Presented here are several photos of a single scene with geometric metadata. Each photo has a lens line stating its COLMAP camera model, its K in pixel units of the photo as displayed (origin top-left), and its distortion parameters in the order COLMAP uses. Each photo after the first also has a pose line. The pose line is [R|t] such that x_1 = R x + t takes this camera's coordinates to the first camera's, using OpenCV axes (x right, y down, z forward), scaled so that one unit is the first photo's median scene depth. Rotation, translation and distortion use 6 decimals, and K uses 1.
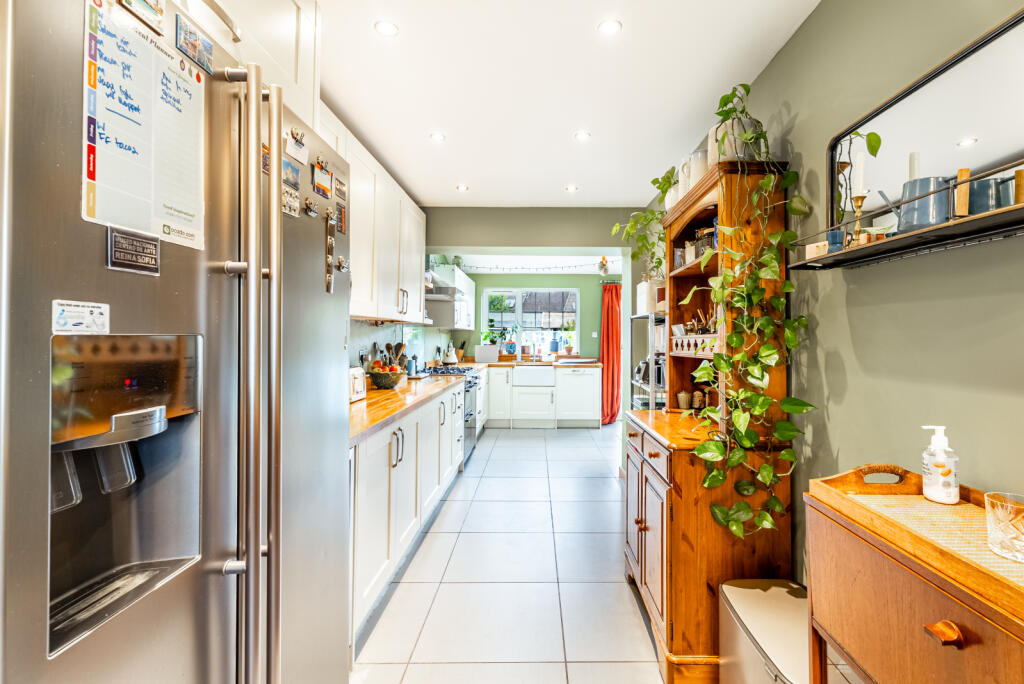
lens RADIAL K [[461.6, 0, 498.1], [0, 461.6, 340.5], [0, 0, 1]] dist [0.000805, 0.000313]
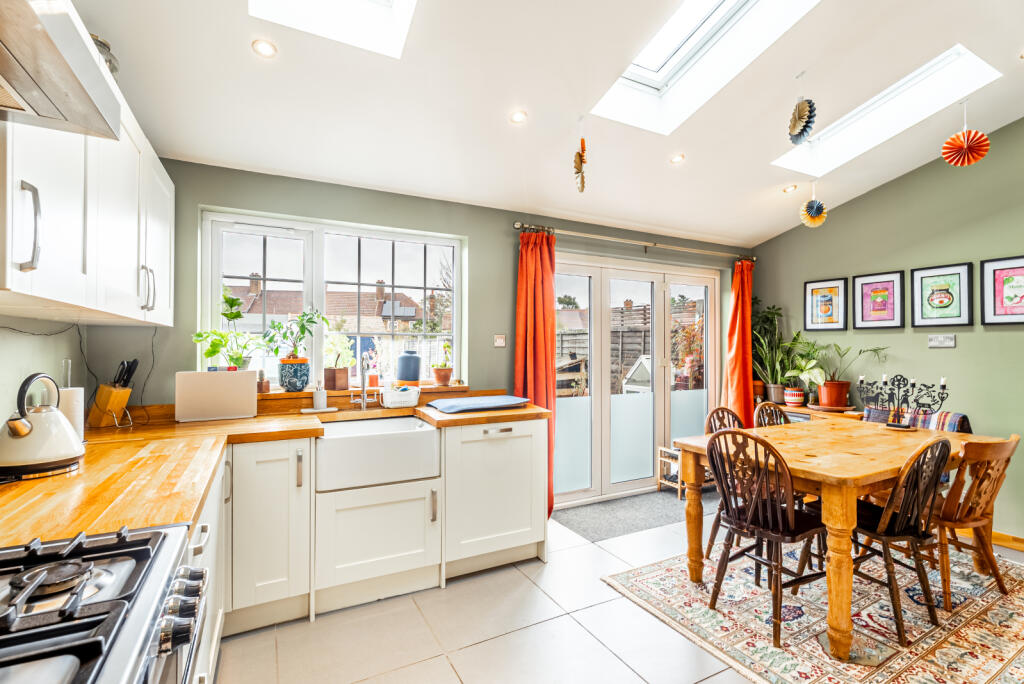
lens RADIAL K [[475.6, 0, 544.9], [0, 475.6, 344.1], [0, 0, 1]] dist [0.001828, 0.000489]
pose [[0.821154, 0.001996, 0.570703, -0.027333], [0.005513, 0.999919, -0.011430, -0.004337], [-0.570680, 0.012532, 0.821077, 0.568264]]
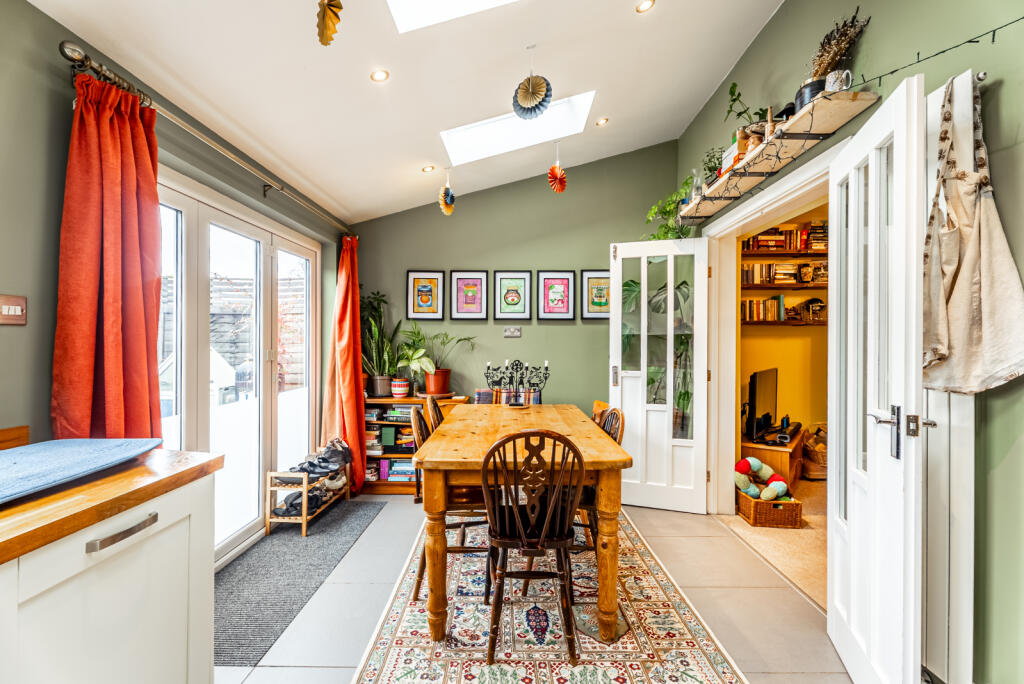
lens RADIAL K [[461.6, 0, 498.1], [0, 461.6, 340.5], [0, 0, 1]] dist [0.000805, 0.000313]
pose [[-0.052421, -0.001046, 0.998625, 0.005286], [0.004539, 0.999989, 0.001286, -0.000496], [-0.998615, 0.004601, -0.052416, 0.789323]]
